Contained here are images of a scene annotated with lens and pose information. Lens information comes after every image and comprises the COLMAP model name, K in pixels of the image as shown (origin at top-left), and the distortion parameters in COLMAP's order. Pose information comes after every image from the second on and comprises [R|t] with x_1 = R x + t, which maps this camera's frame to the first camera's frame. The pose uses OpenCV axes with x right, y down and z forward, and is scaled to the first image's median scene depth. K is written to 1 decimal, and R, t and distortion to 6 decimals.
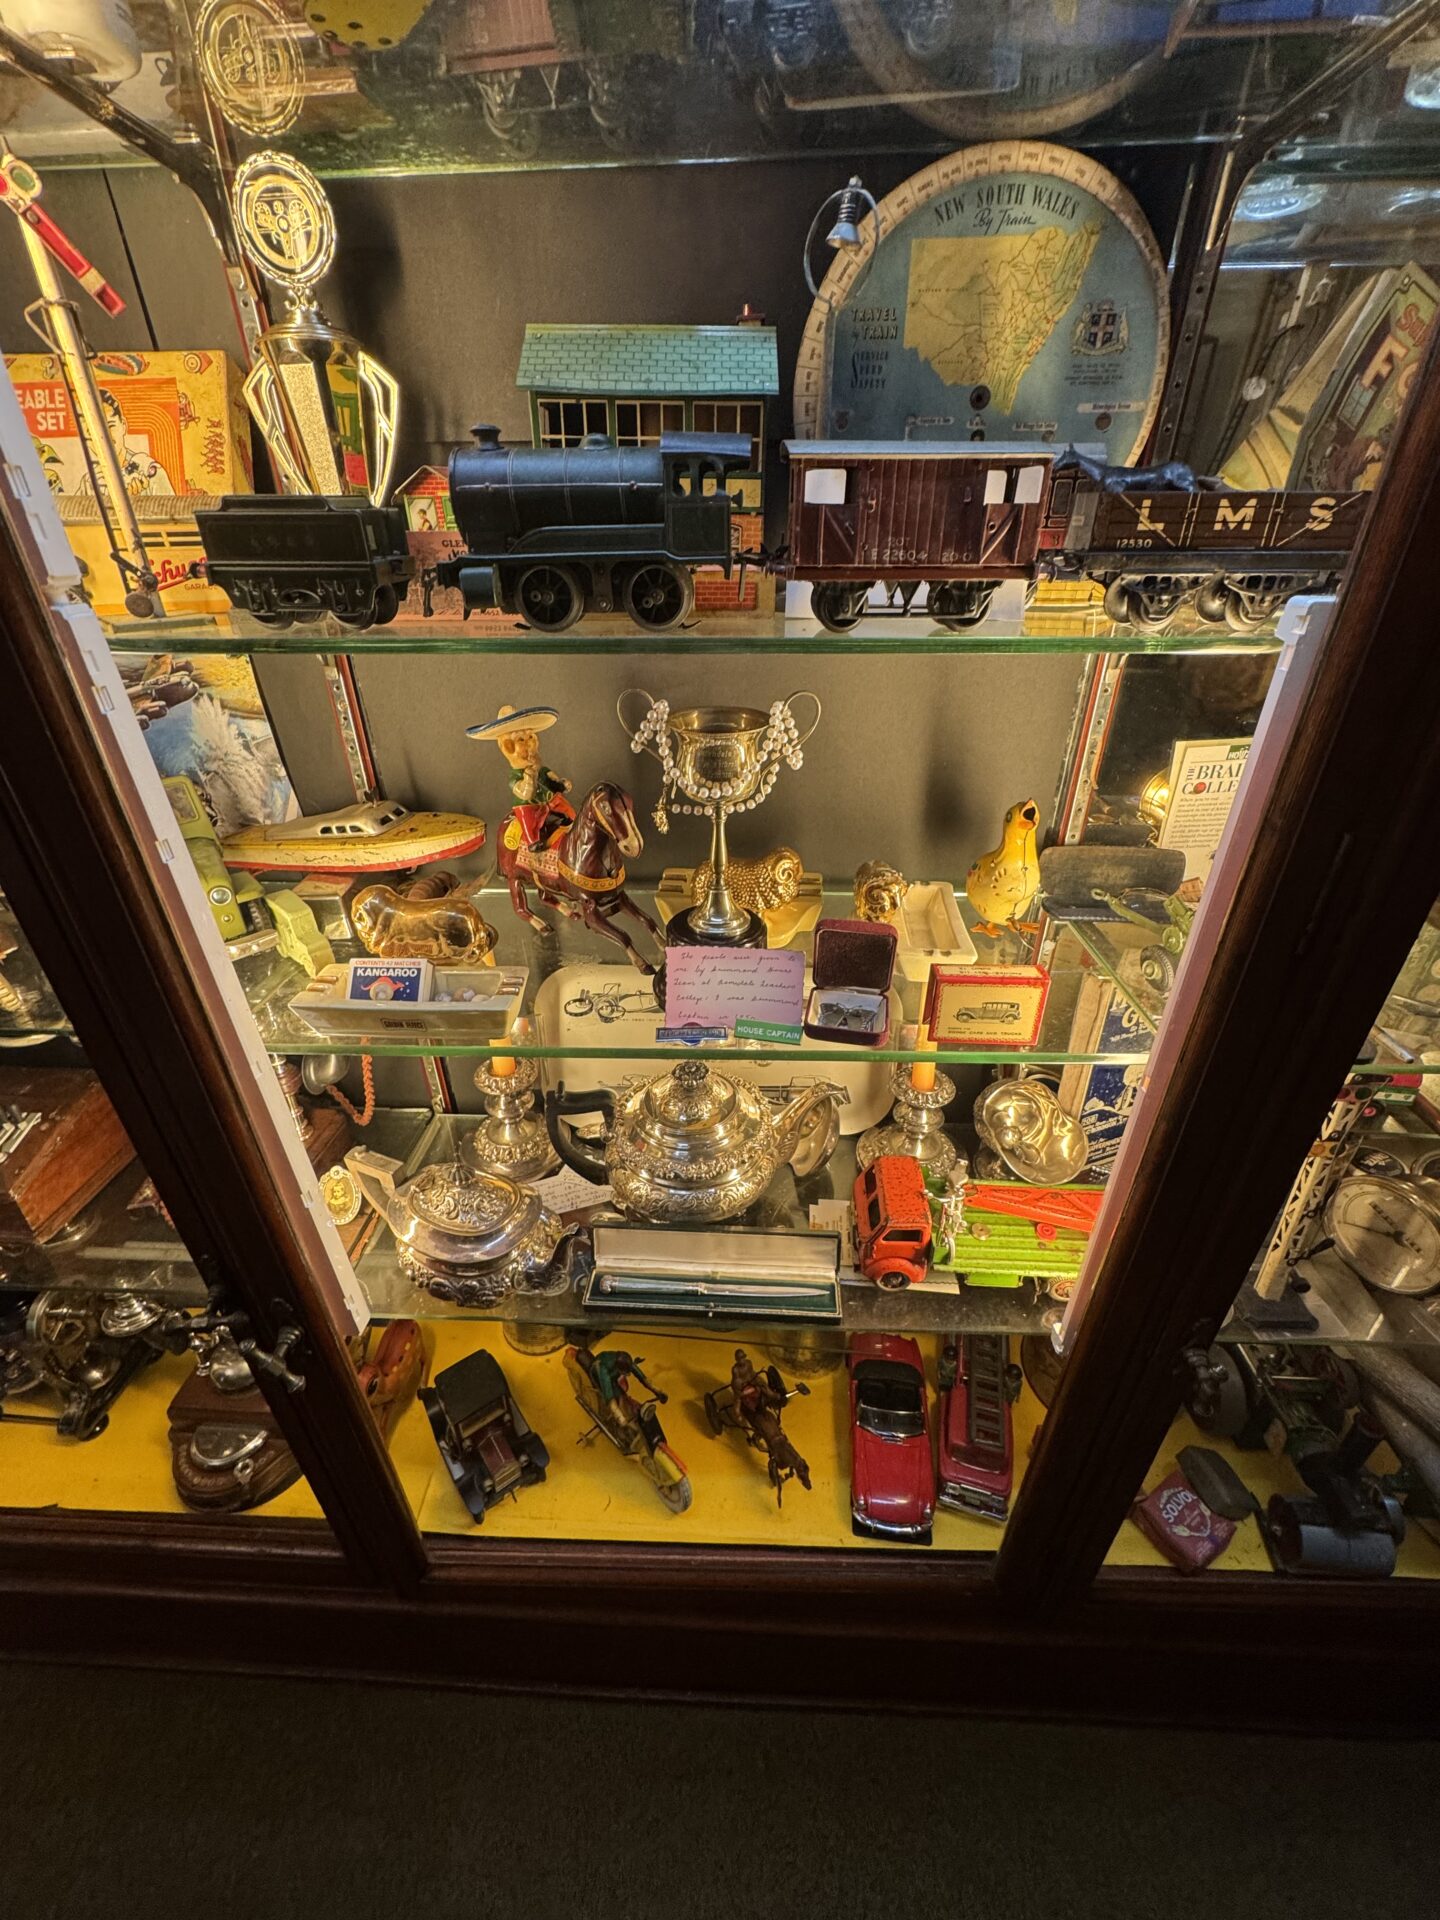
lens RADIAL K [[775.9, 0, 724.6], [0, 775.9, 962.6], [0, 0, 1]] dist [-0.001663, 0.000587]
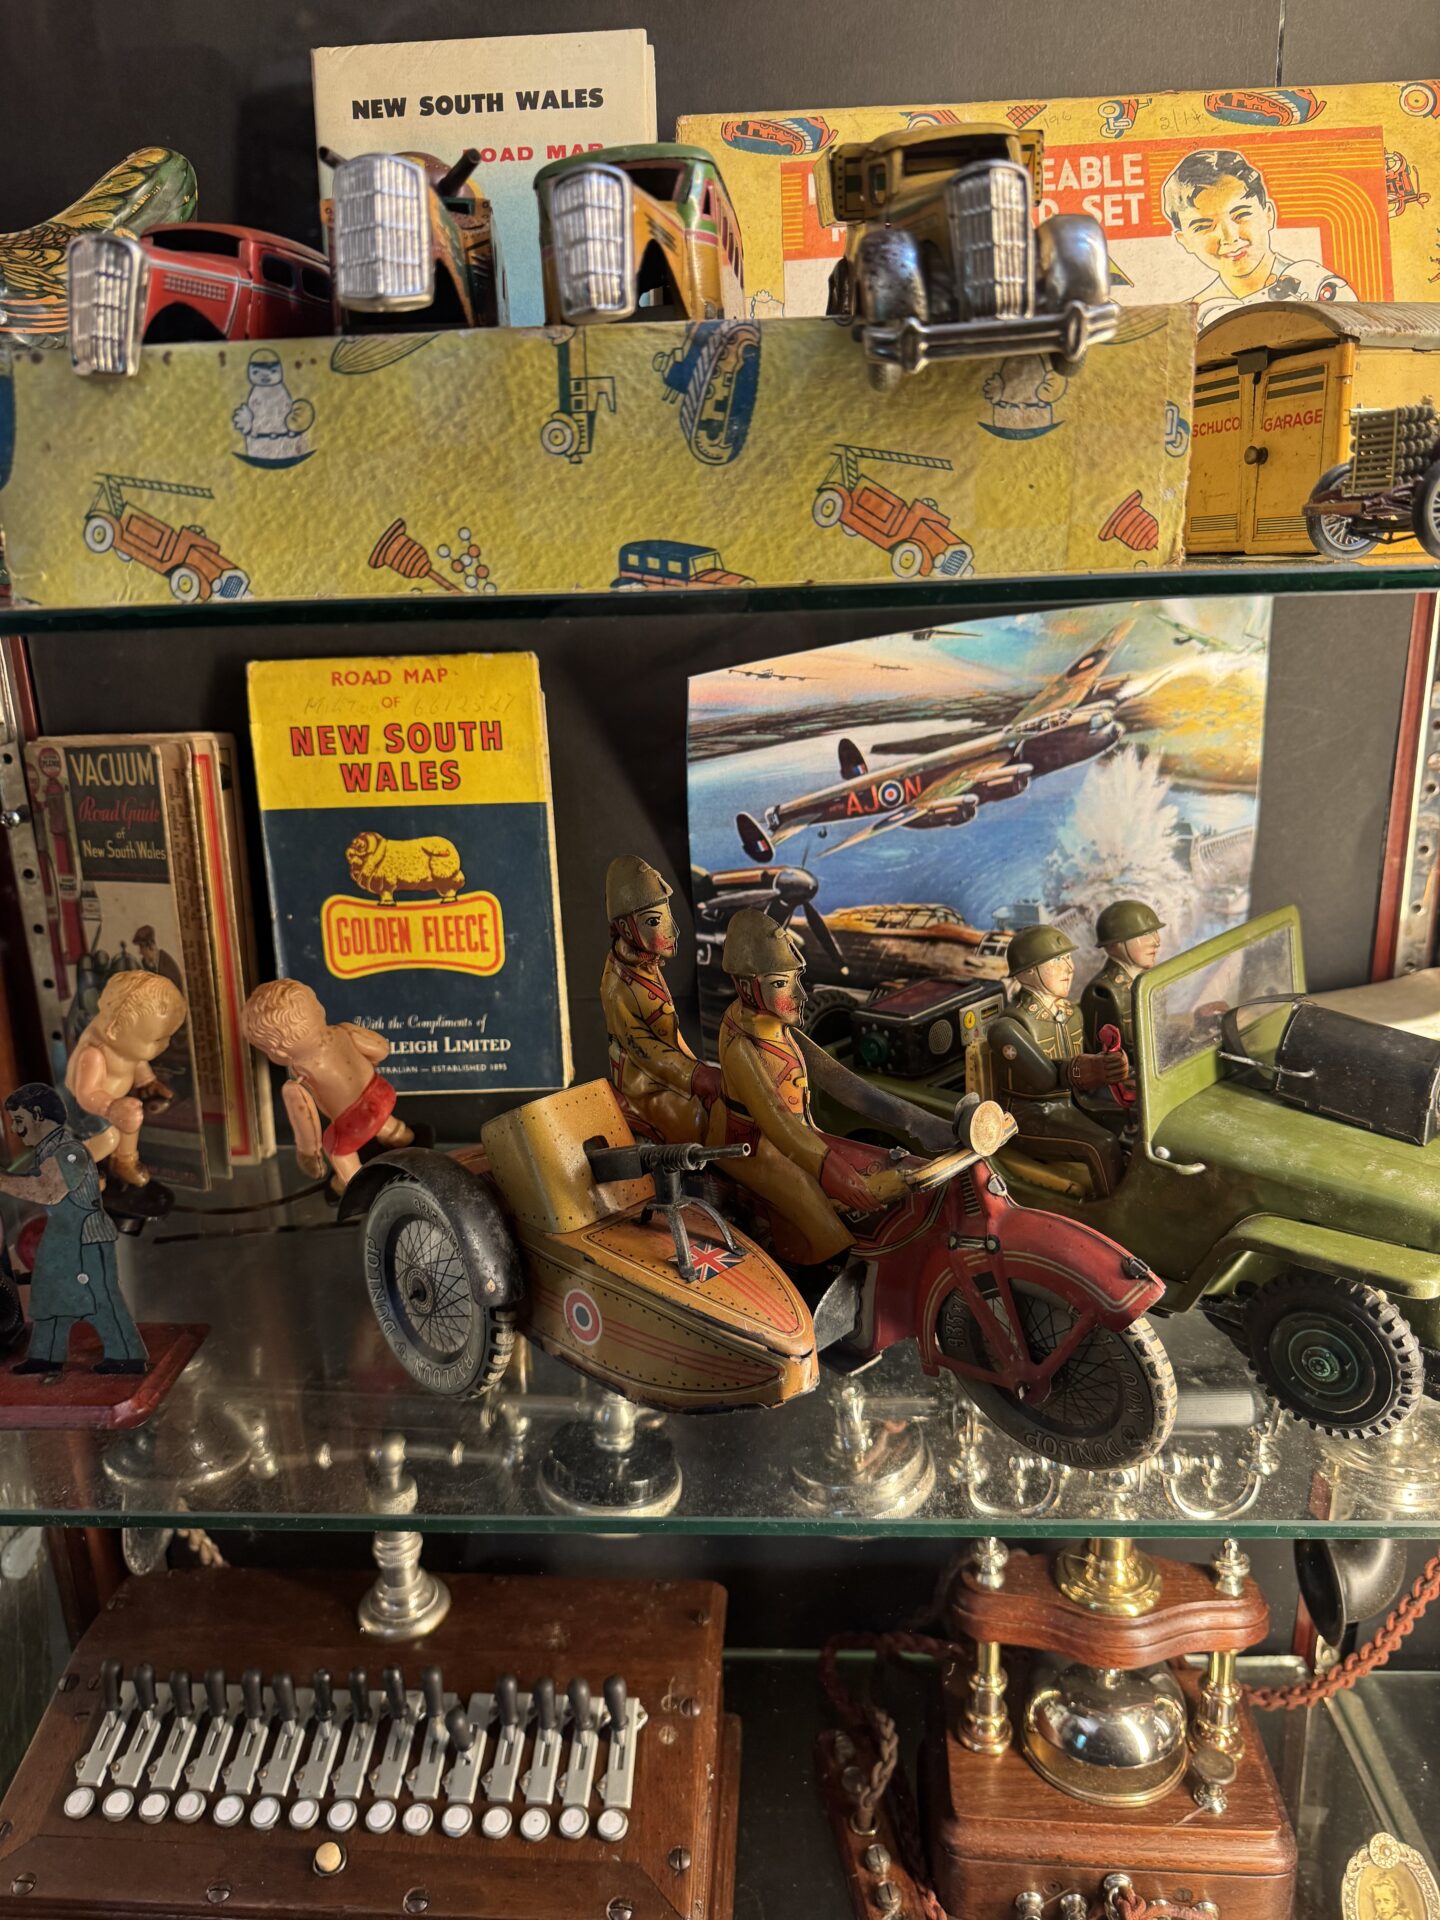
lens RADIAL K [[1390.3, 0, 725.9], [0, 1390.3, 962.8], [0, 0, 1]] dist [0.000441, -0.012594]
pose [[0.999541, -0.020689, -0.022139, -0.909833], [0.015321, 0.975425, -0.219797, -0.033897], [0.026142, 0.219357, 0.975294, 0.194955]]
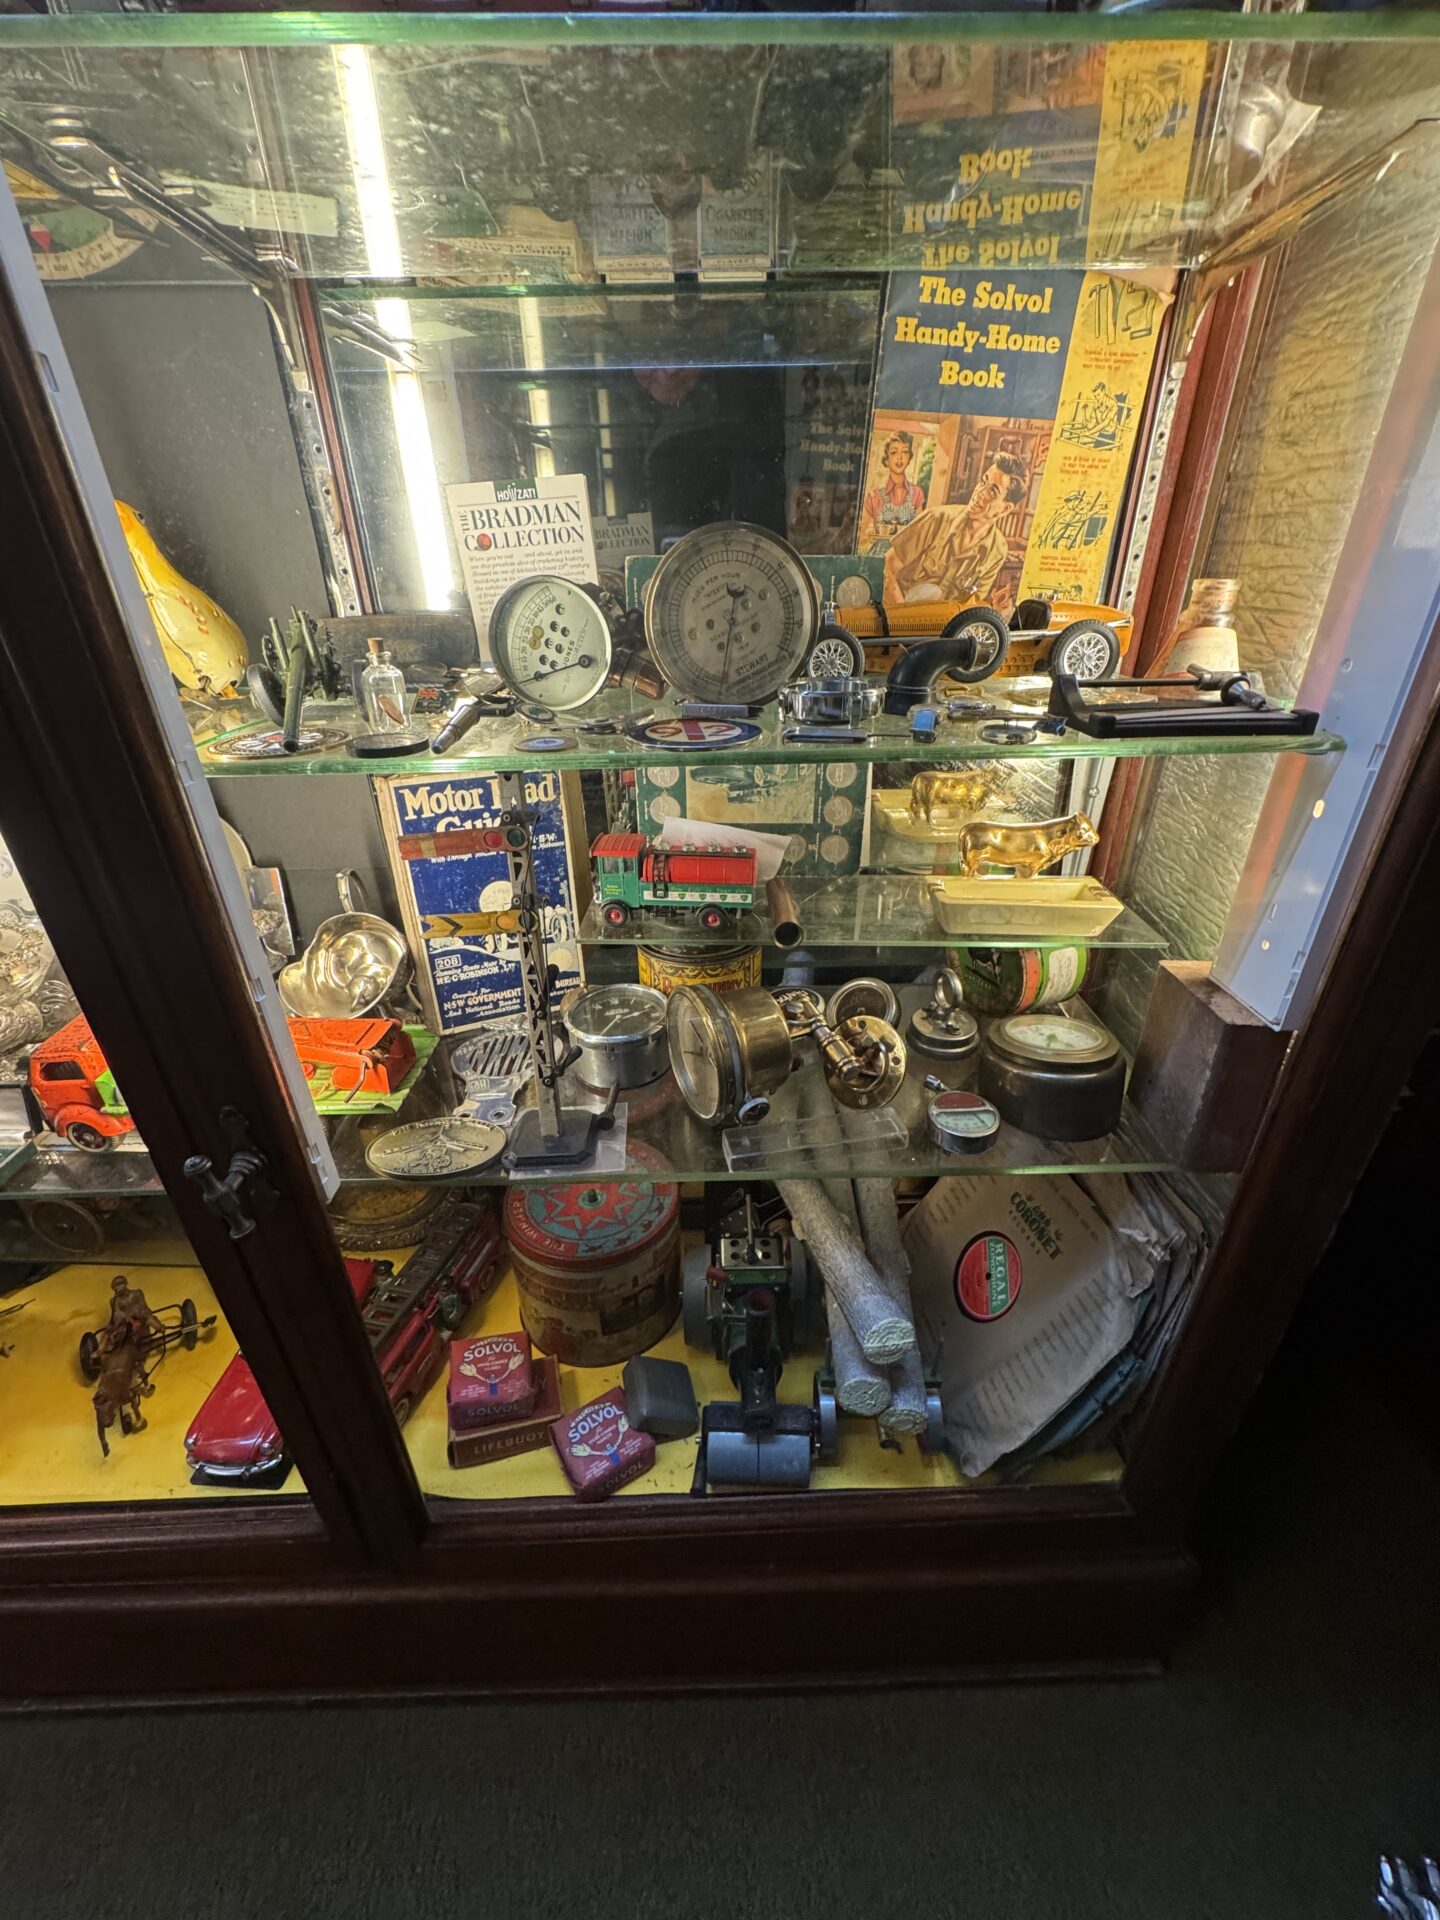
lens RADIAL K [[775.9, 0, 724.6], [0, 775.9, 962.6], [0, 0, 1]] dist [-0.001663, 0.000587]
pose [[0.998103, -0.035201, 0.050520, 0.839174], [0.036940, 0.998741, -0.033926, 0.281142], [-0.049262, 0.035728, 0.998147, 0.160541]]
